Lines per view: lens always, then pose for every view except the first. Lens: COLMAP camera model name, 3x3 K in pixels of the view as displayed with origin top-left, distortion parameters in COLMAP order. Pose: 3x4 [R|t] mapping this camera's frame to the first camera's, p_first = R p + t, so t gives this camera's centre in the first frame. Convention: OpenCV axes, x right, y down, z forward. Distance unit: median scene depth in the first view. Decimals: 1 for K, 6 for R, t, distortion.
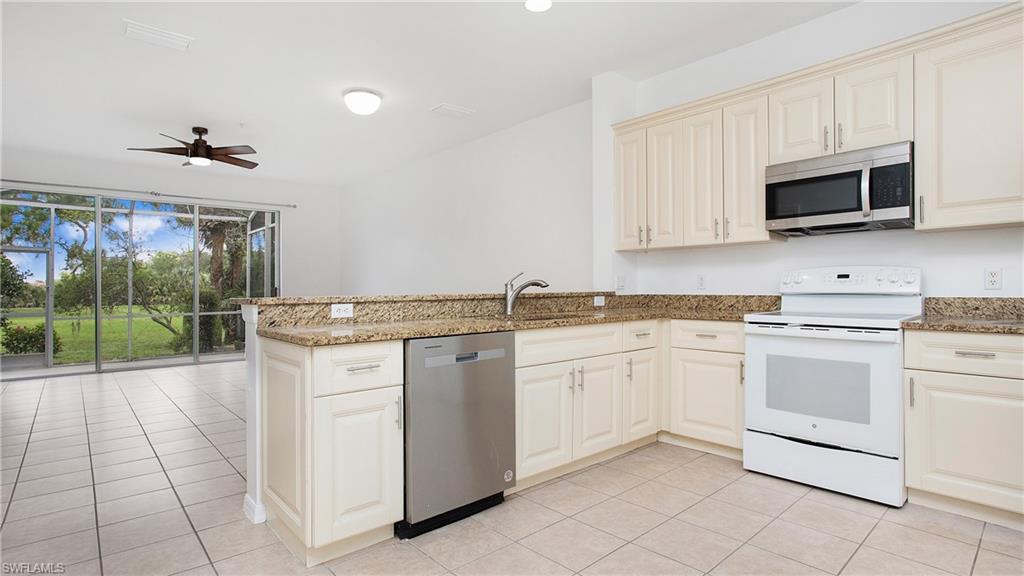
lens RADIAL K [[492.6, 0, 514.9], [0, 492.6, 271.6], [0, 0, 1]] dist [-0.024646, 0.000249]
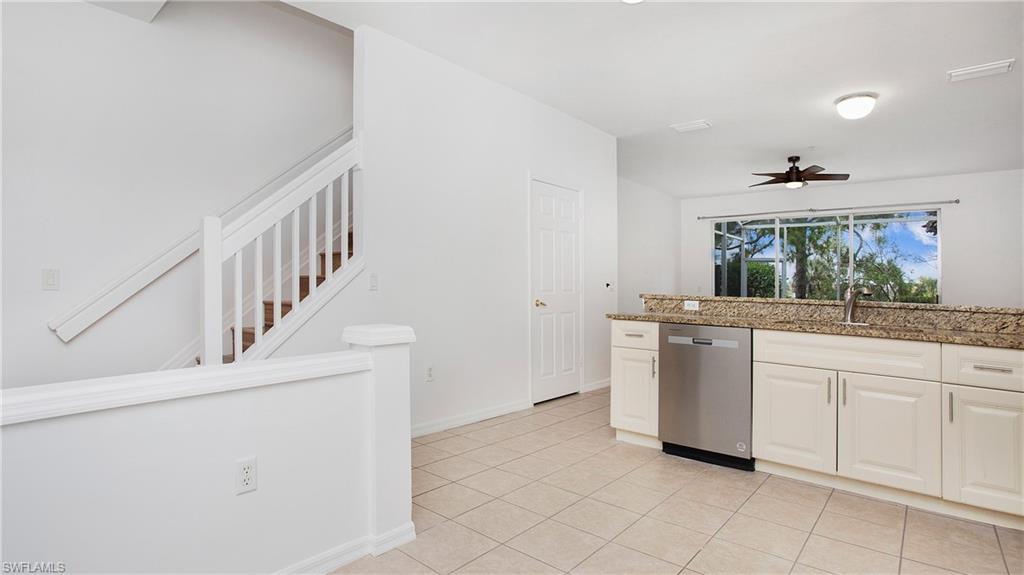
lens RADIAL K [[519.9, 0, 512.0], [0, 519.9, 282.3], [0, 0, 1]] dist [0.000098, 0.000195]
pose [[0.173392, 0.011550, -0.984785, 0.976688], [0.001928, 0.999925, 0.012067, -0.007388], [0.984851, -0.003991, 0.173356, 0.185417]]
